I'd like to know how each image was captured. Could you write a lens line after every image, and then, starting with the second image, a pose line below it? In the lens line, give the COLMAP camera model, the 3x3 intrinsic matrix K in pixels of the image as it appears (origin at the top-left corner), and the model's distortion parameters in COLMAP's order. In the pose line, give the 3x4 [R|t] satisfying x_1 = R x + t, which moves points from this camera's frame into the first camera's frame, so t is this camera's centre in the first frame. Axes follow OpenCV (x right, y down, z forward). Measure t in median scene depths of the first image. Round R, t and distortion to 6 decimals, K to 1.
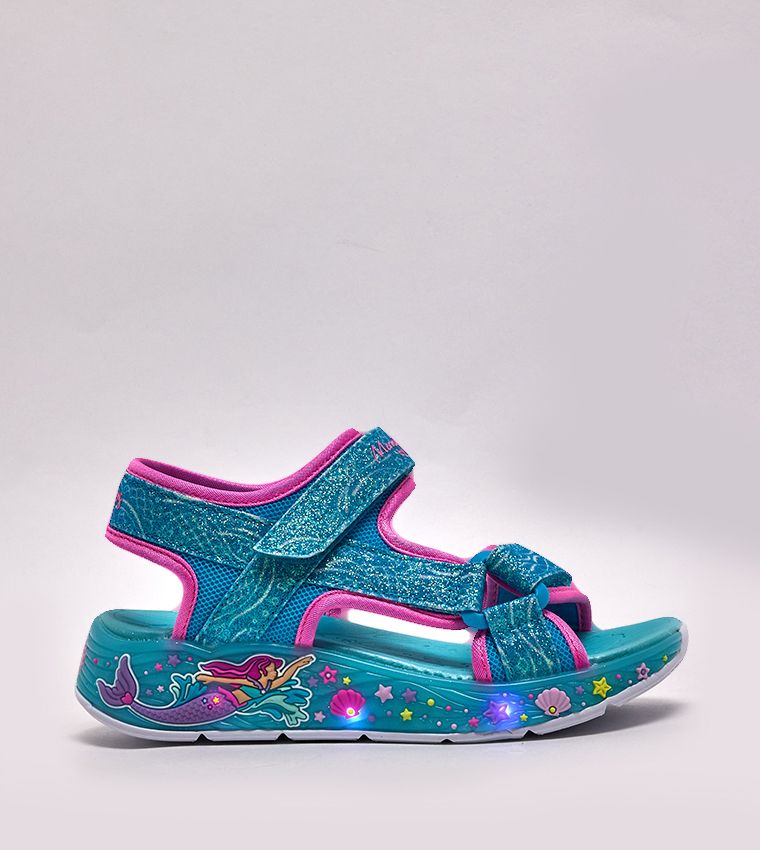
lens RADIAL K [[3335.4, 0, 381.6], [0, 3335.4, 426.7], [0, 0, 1]] dist [-0.156480, 0.000000]
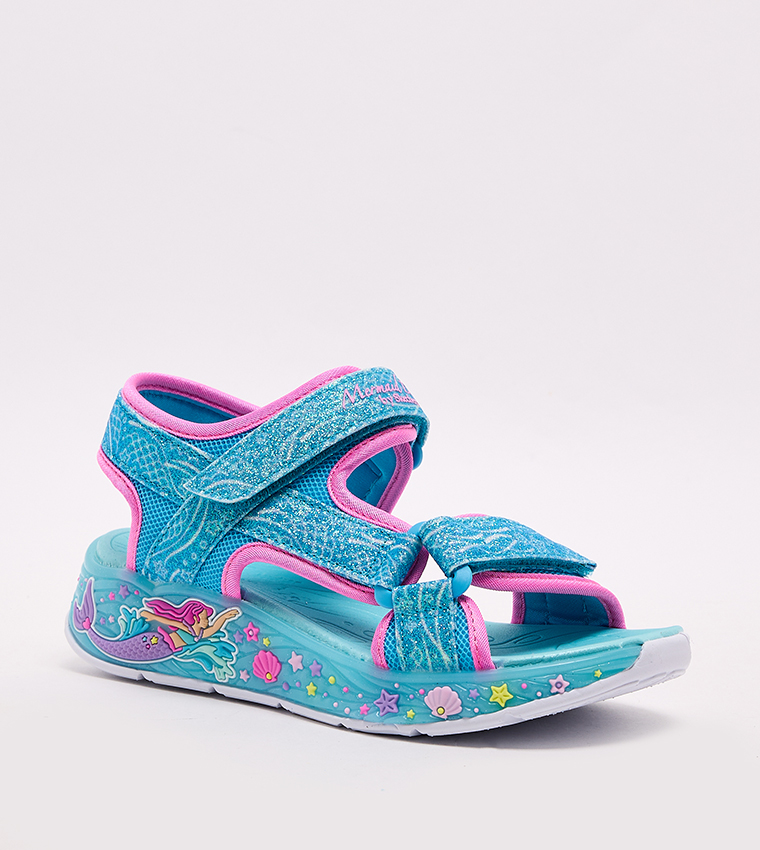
lens RADIAL K [[3335.4, 0, 380.1], [0, 3335.4, 423.2], [0, 0, 1]] dist [-0.156480, 0.000000]
pose [[0.863673, 0.124582, -0.488415, 0.456007], [-0.097714, 0.991975, 0.080237, -0.059914], [0.494491, -0.021573, 0.868915, 0.219939]]
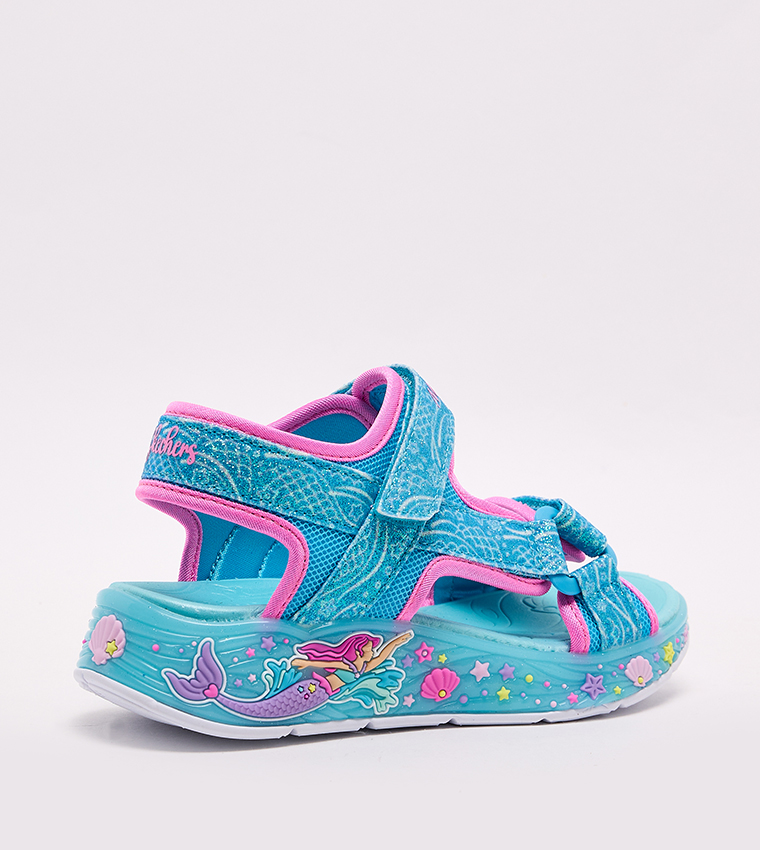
lens RADIAL K [[3335.4, 0, 378.8], [0, 3335.4, 424.0], [0, 0, 1]] dist [-0.156480, 0.000000]
pose [[0.792010, -0.003666, 0.610497, -0.558746], [-0.020716, 0.999245, 0.032876, -0.013996], [-0.610156, -0.038685, 0.791336, 0.317207]]
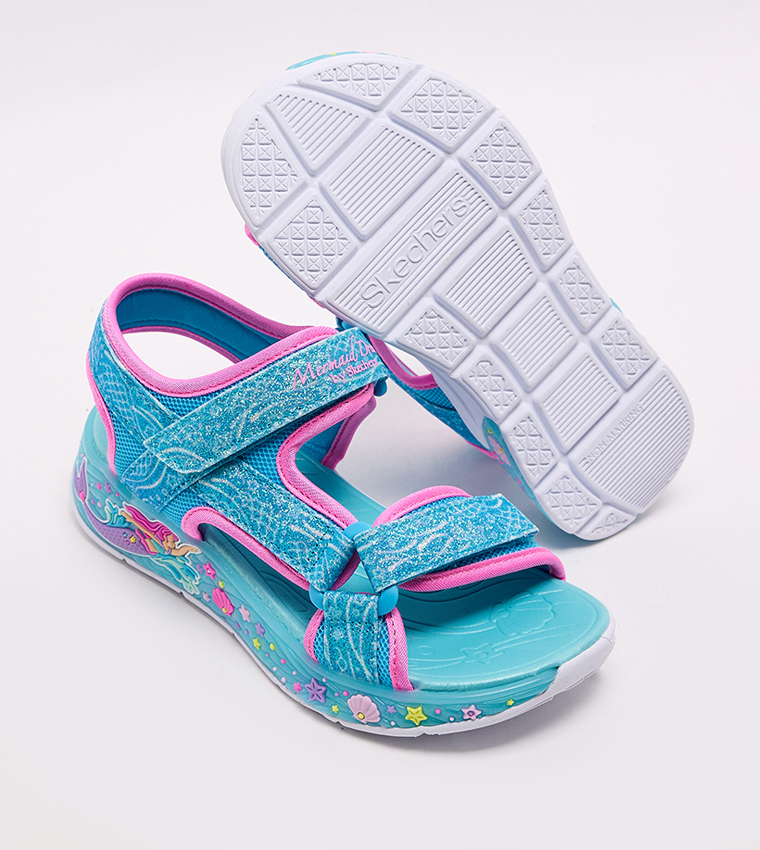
lens RADIAL K [[1987.4, 0, 379.4], [0, 1987.4, 428.0], [0, 0, 1]] dist [-0.036192, 0.000000]
pose [[0.792001, 0.393000, -0.467210, 0.282833], [-0.107024, 0.842788, 0.527498, -0.277611], [0.601065, -0.367777, 0.709550, 0.626721]]
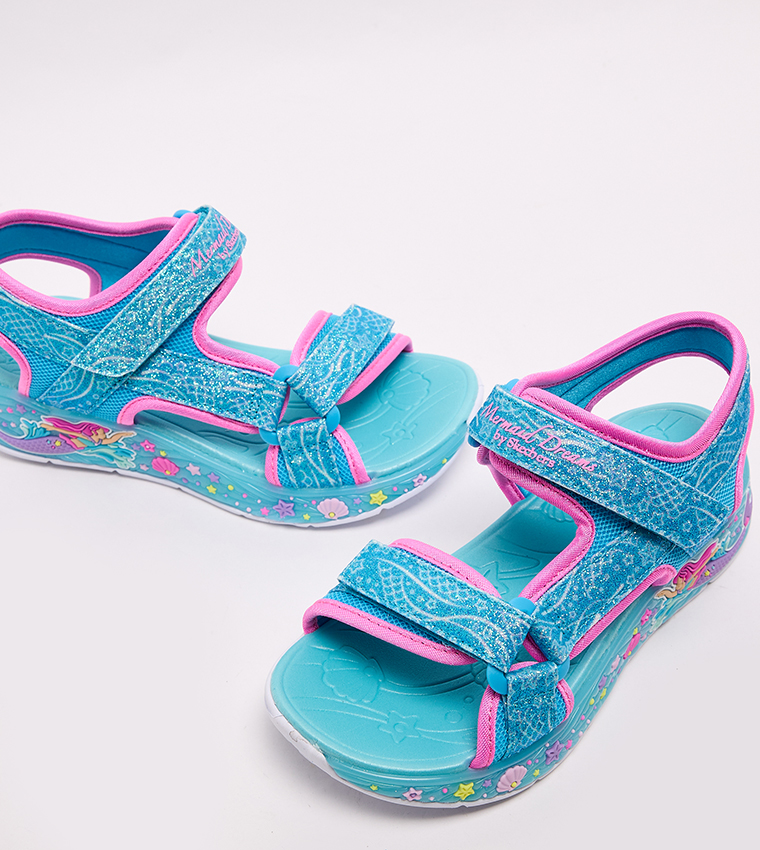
lens RADIAL K [[1456.6, 0, 379.6], [0, 1456.6, 425.3], [0, 0, 1]] dist [-0.040855, 0.000000]
pose [[0.988093, 0.137107, -0.069816, 0.097245], [-0.060969, 0.765537, 0.640497, -0.257769], [0.141264, -0.628614, 0.764780, 0.630626]]
